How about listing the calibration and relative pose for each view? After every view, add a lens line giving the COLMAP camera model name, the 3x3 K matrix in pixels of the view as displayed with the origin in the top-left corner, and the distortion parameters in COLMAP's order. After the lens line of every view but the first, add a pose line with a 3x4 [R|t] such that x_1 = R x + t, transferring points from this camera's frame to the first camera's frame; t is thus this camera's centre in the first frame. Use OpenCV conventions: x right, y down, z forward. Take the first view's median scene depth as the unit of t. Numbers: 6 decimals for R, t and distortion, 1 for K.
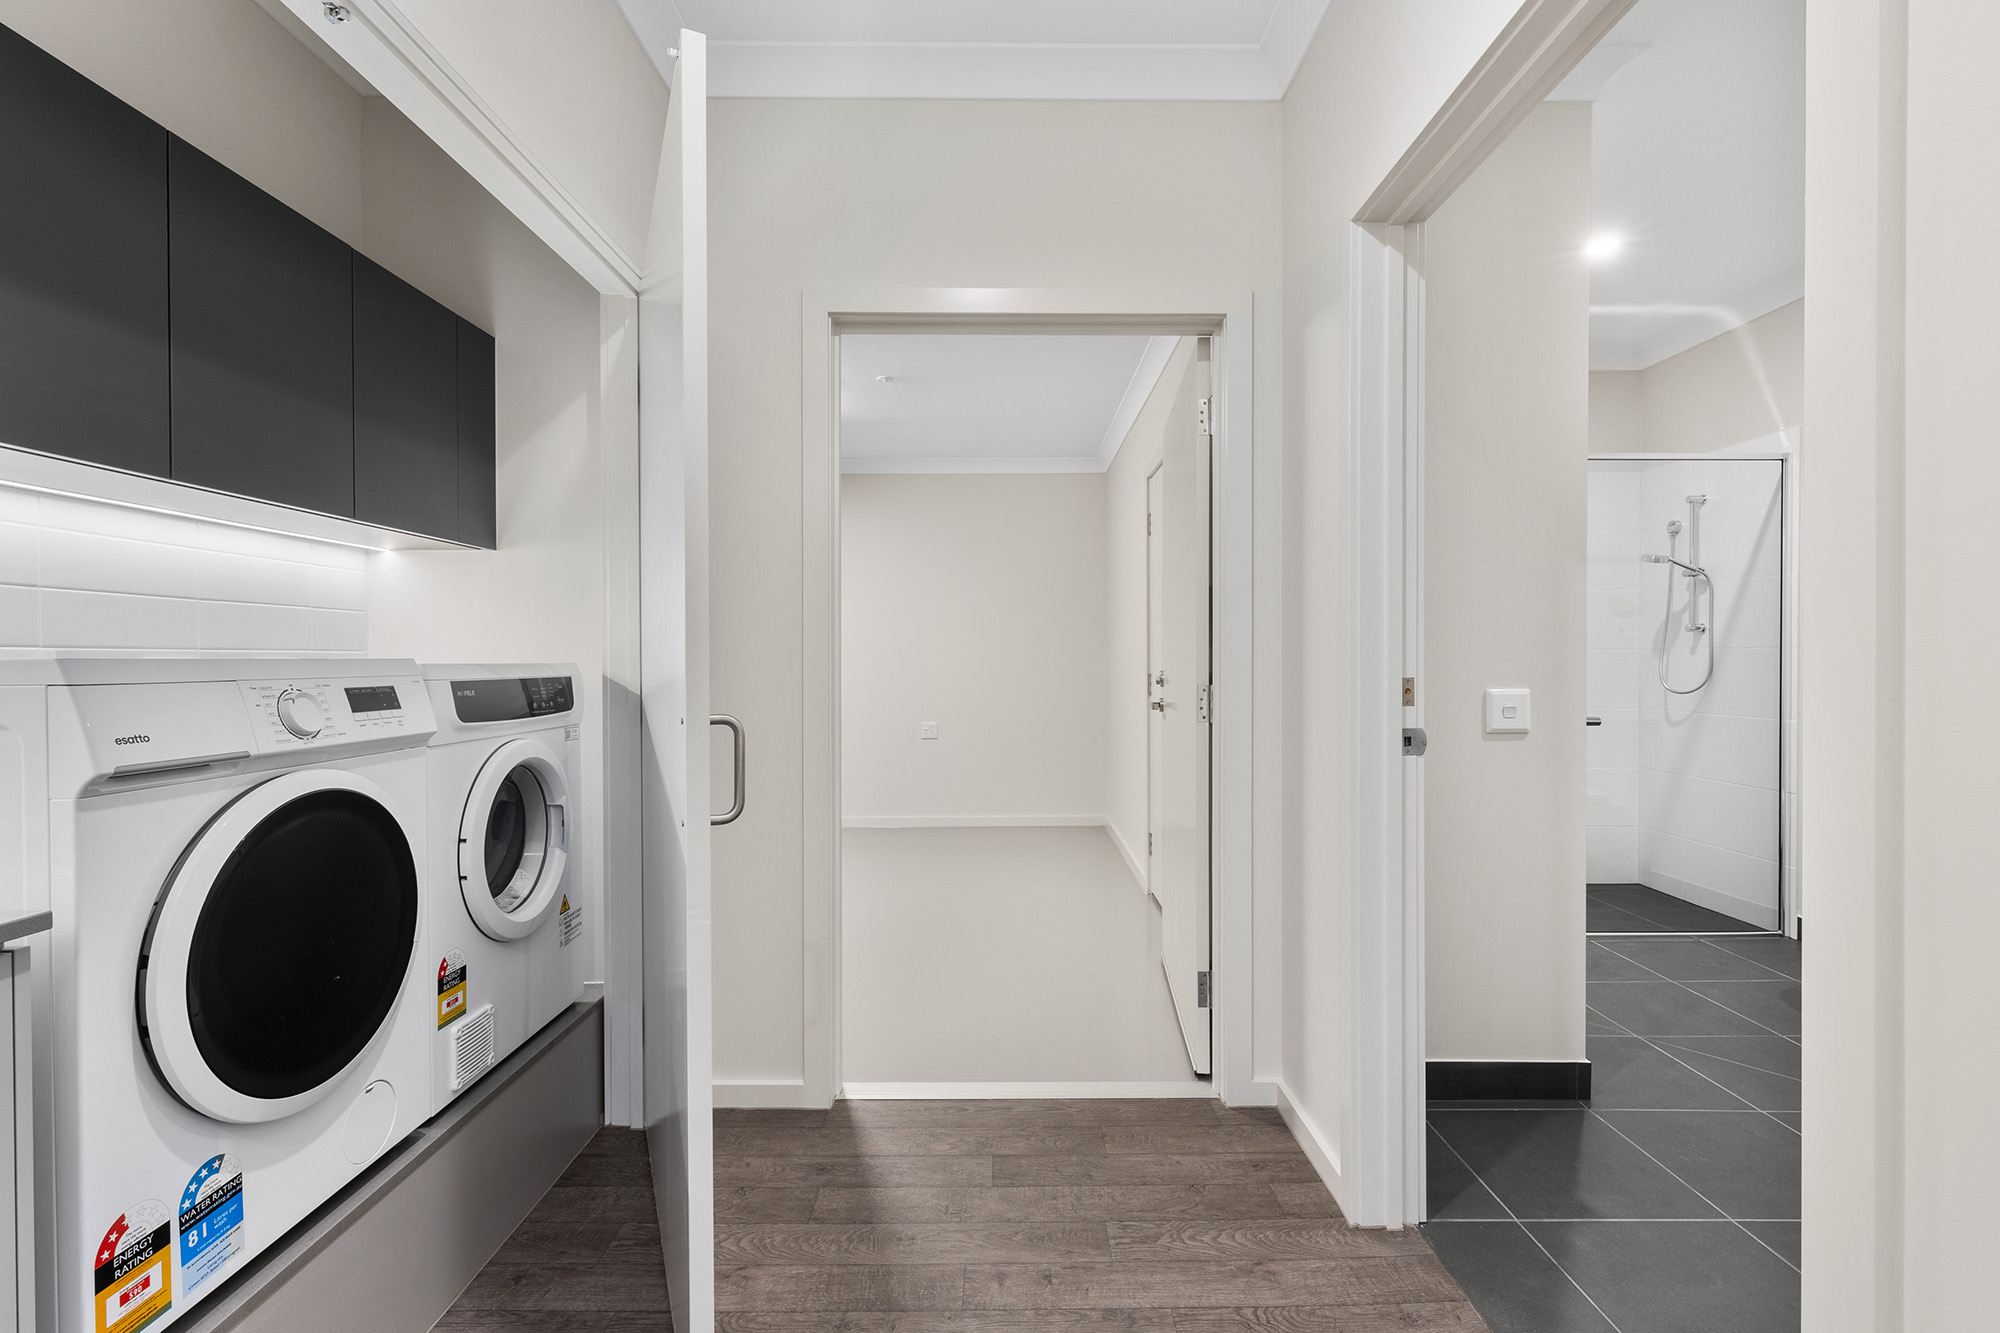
lens RADIAL K [[892.3, 0, 1006.2], [0, 892.3, 664.6], [0, 0, 1]] dist [0.005137, -0.001523]
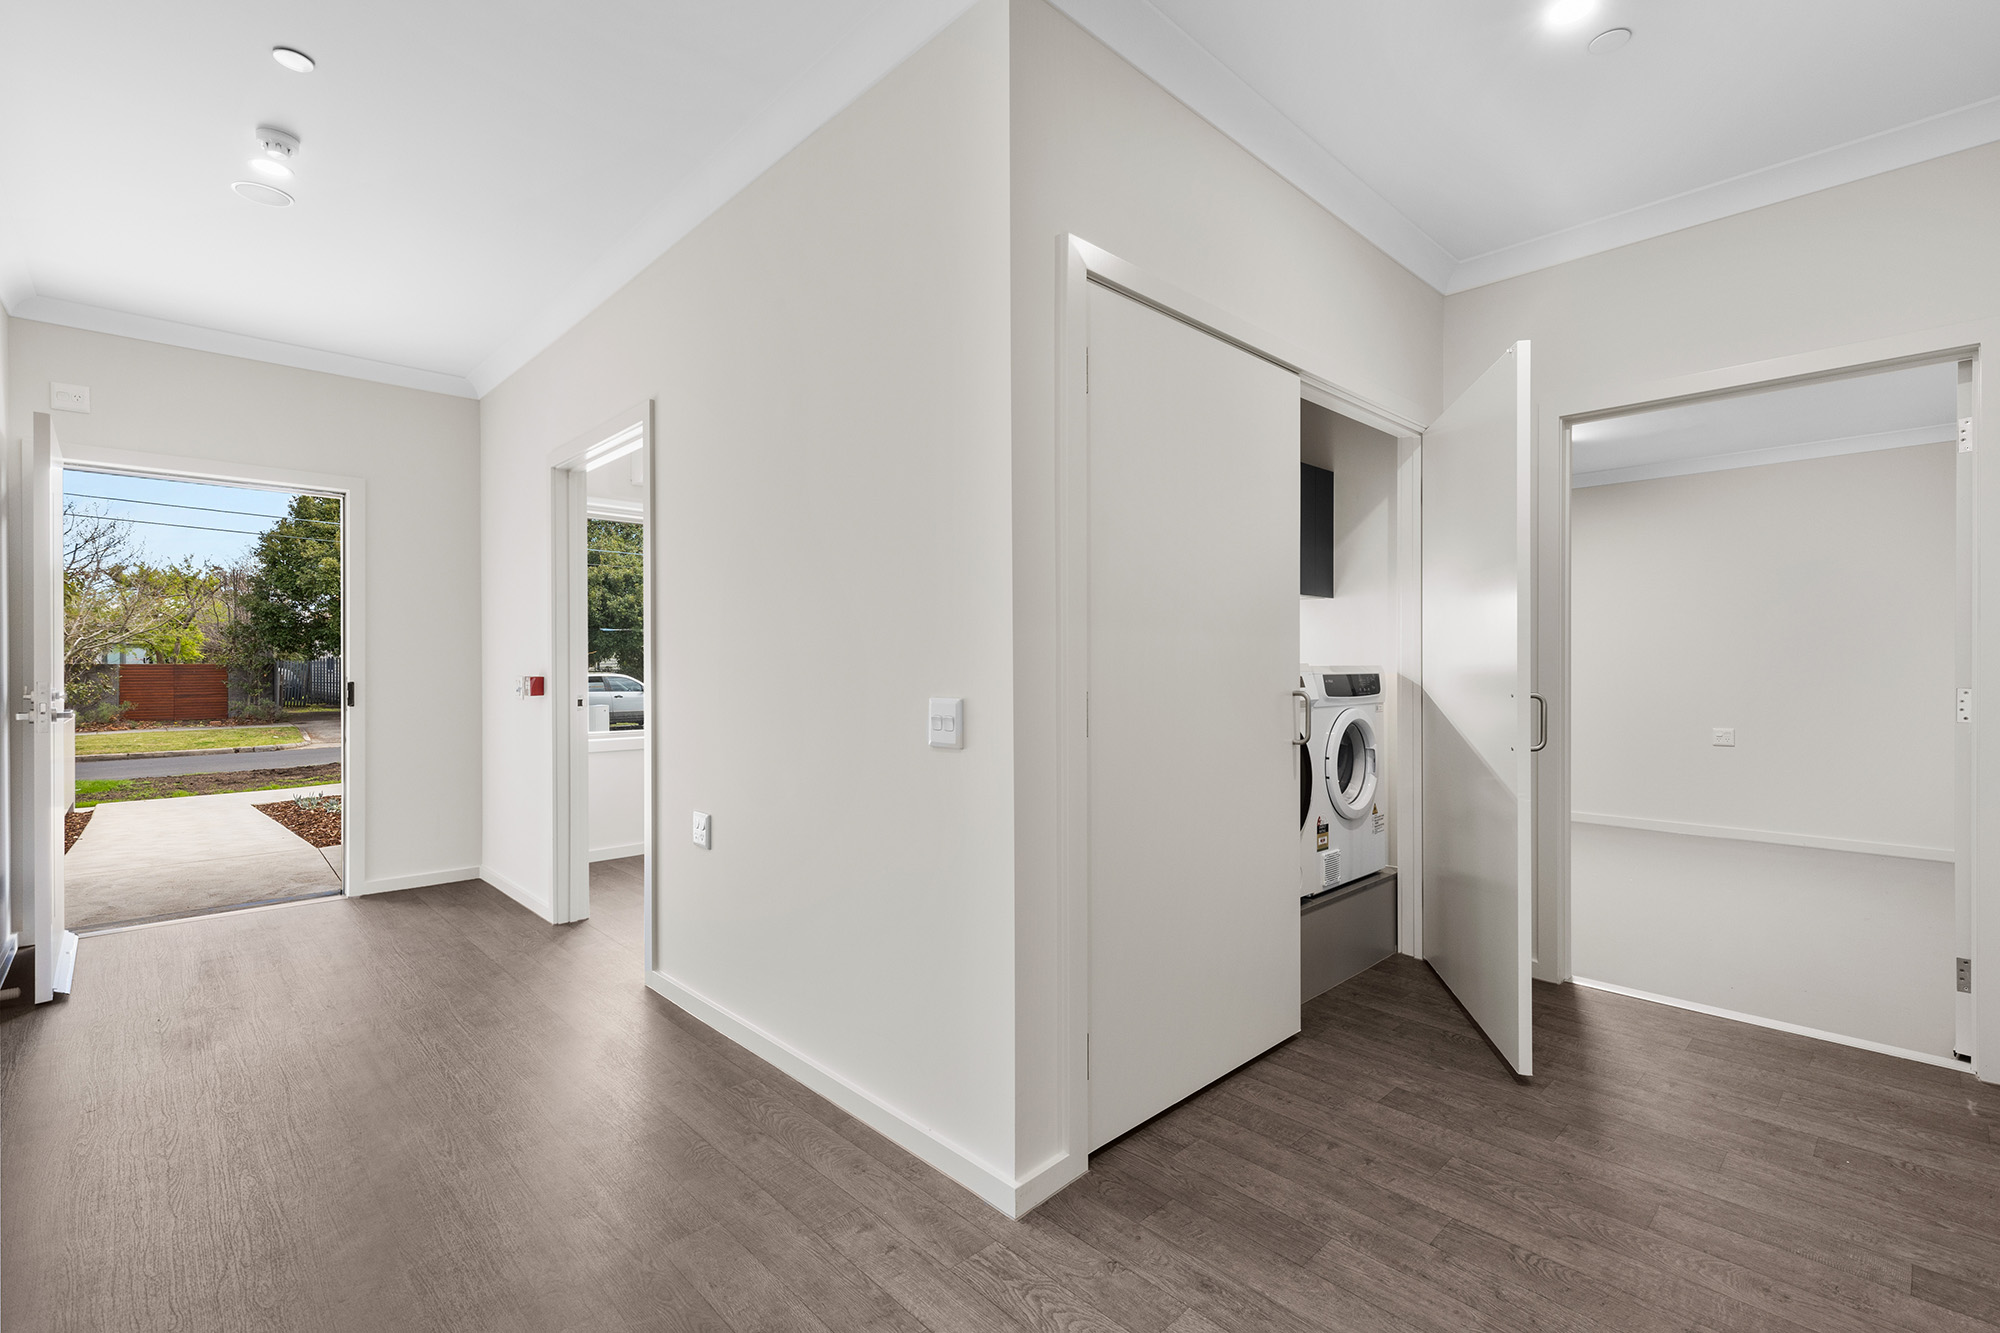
lens RADIAL K [[892.3, 0, 1007.3], [0, 892.3, 664.2], [0, 0, 1]] dist [0.005137, -0.001523]
pose [[0.685089, 0.002244, -0.728456, 0.255809], [-0.004886, 0.999987, -0.001515, 0.001743], [0.728443, 0.004597, 0.685091, -0.657586]]
